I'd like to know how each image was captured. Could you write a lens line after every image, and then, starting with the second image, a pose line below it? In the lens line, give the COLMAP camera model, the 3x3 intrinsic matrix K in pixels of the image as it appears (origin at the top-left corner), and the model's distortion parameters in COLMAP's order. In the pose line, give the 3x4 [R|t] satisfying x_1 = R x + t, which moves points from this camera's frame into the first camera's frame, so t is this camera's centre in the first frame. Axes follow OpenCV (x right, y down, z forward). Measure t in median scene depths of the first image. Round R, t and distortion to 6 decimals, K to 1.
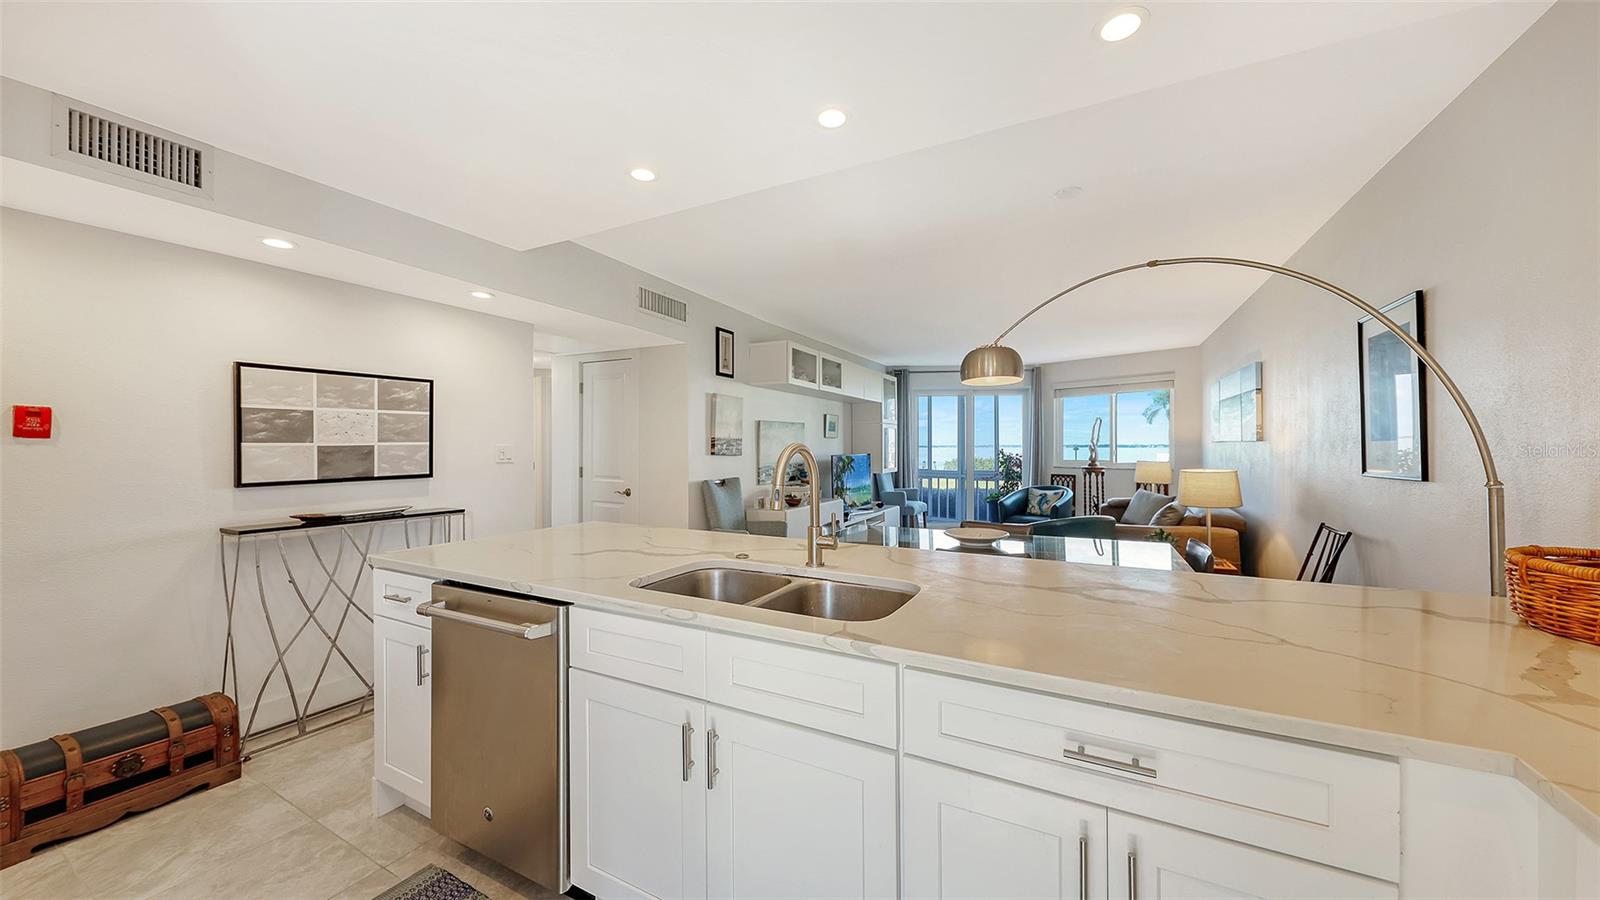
lens RADIAL K [[549.4, 0, 800.0], [0, 549.4, 450.0], [0, 0, 1]] dist [0.000543, 0.000043]
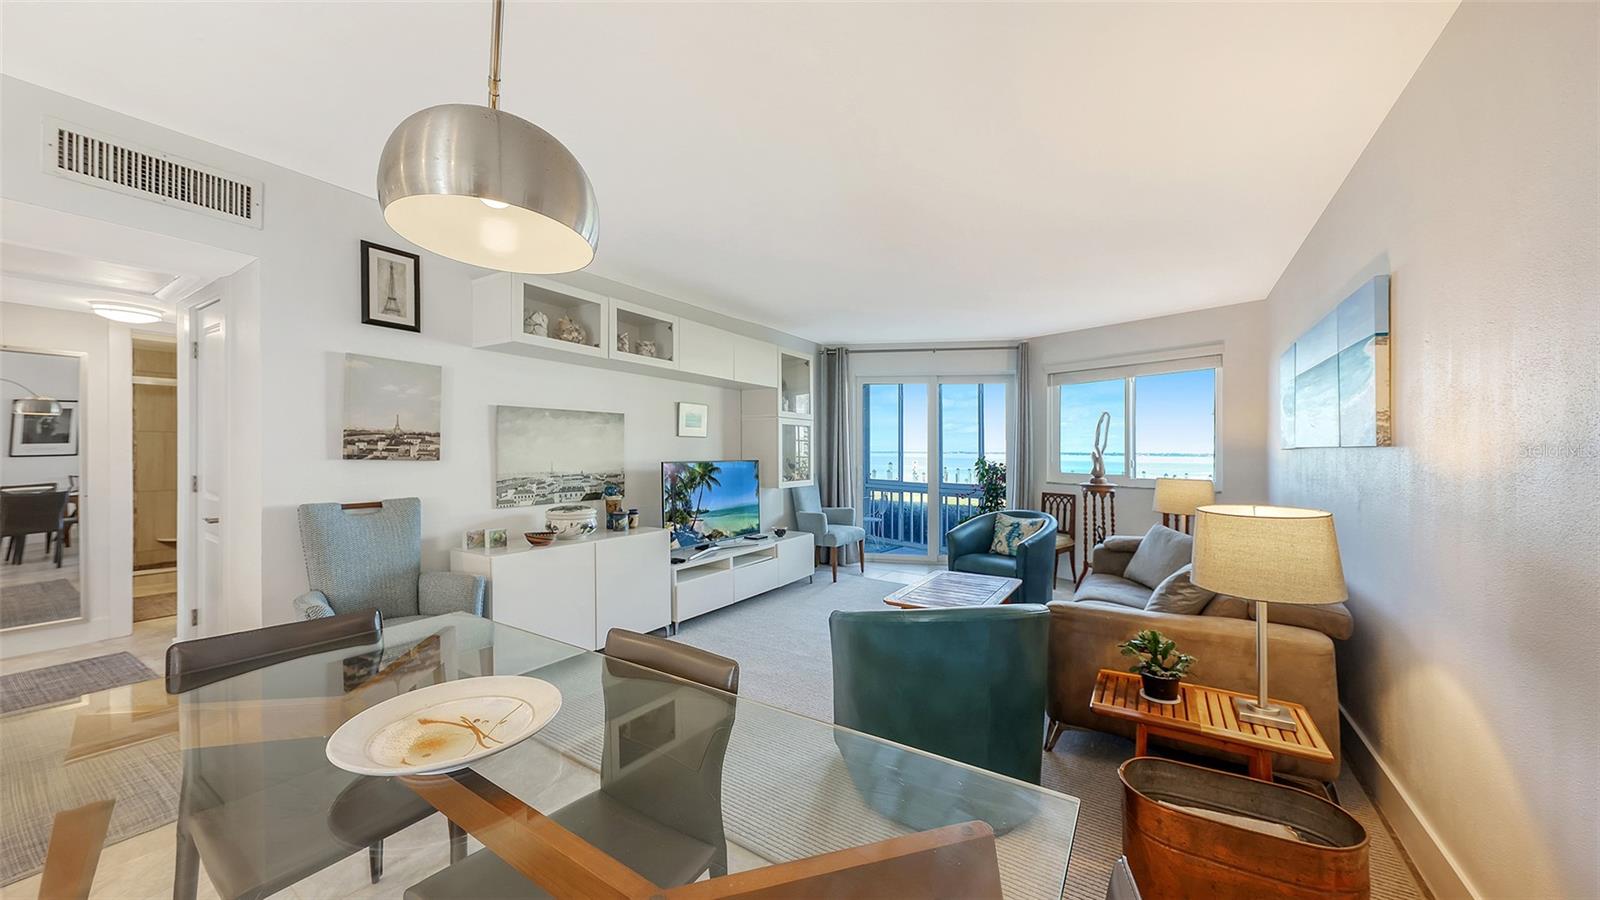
lens RADIAL K [[539.1, 0, 800.0], [0, 539.1, 450.0], [0, 0, 1]] dist [-0.005146, -0.000041]
pose [[0.994927, 0.012665, -0.099794, 0.264405], [-0.013492, 0.999880, -0.007611, -0.002002], [0.099686, 0.008919, 0.994979, 0.338725]]
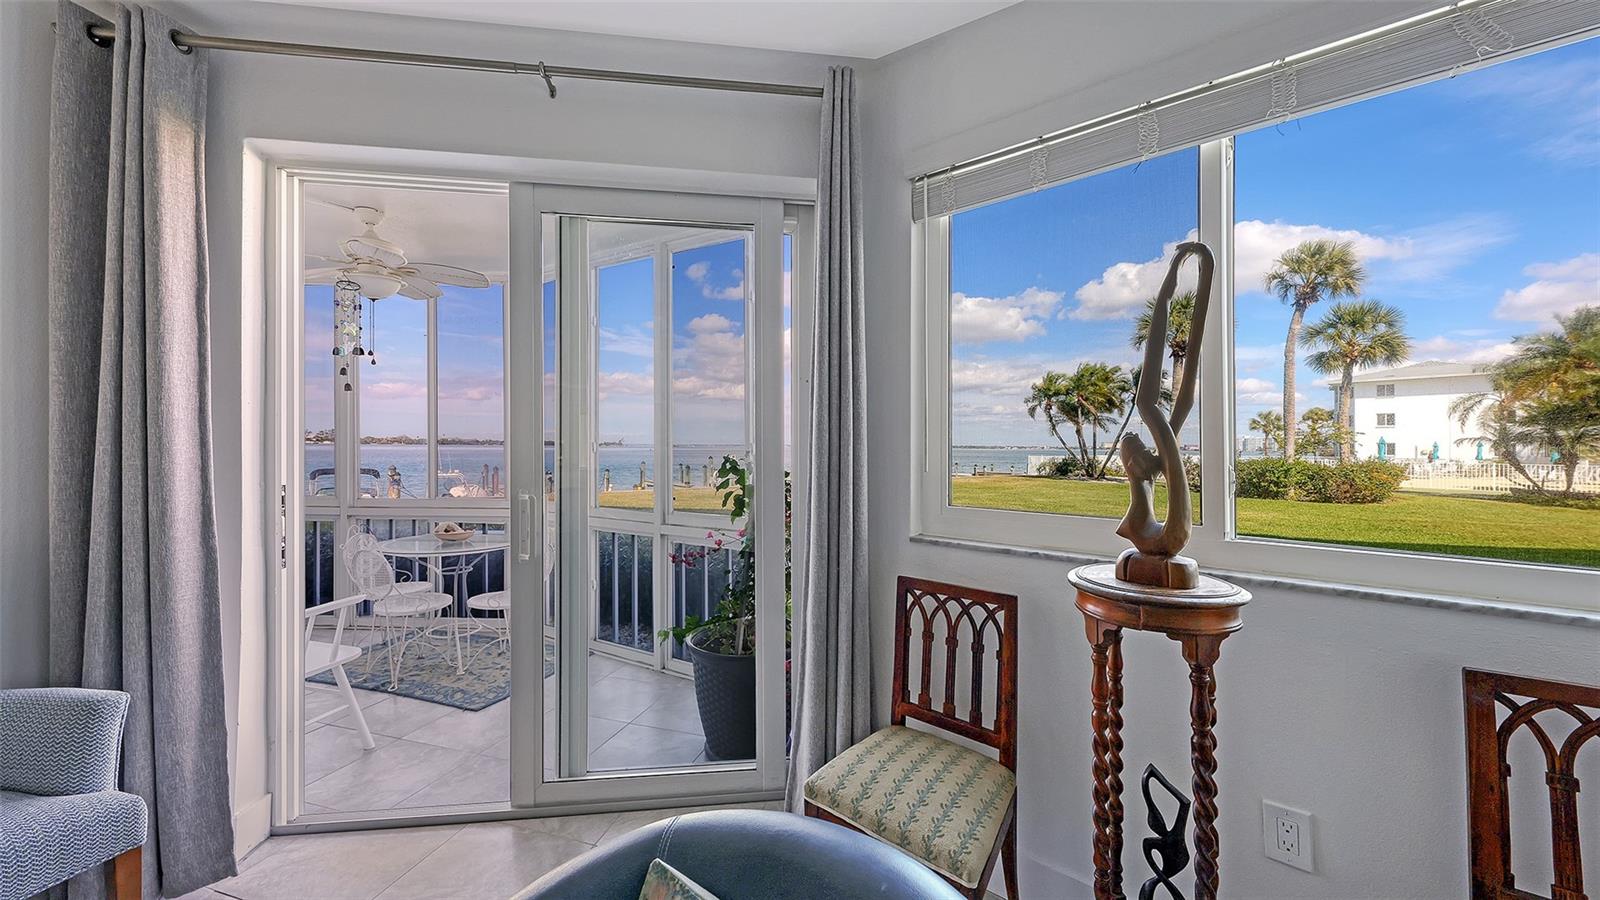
lens RADIAL K [[539.1, 0, 800.0], [0, 539.1, 450.0], [0, 0, 1]] dist [-0.005146, -0.000041]
pose [[0.975798, 0.007093, 0.218558, 0.465306], [-0.006985, 0.999975, -0.001269, -0.005171], [-0.218561, -0.000288, 0.975823, 1.002214]]
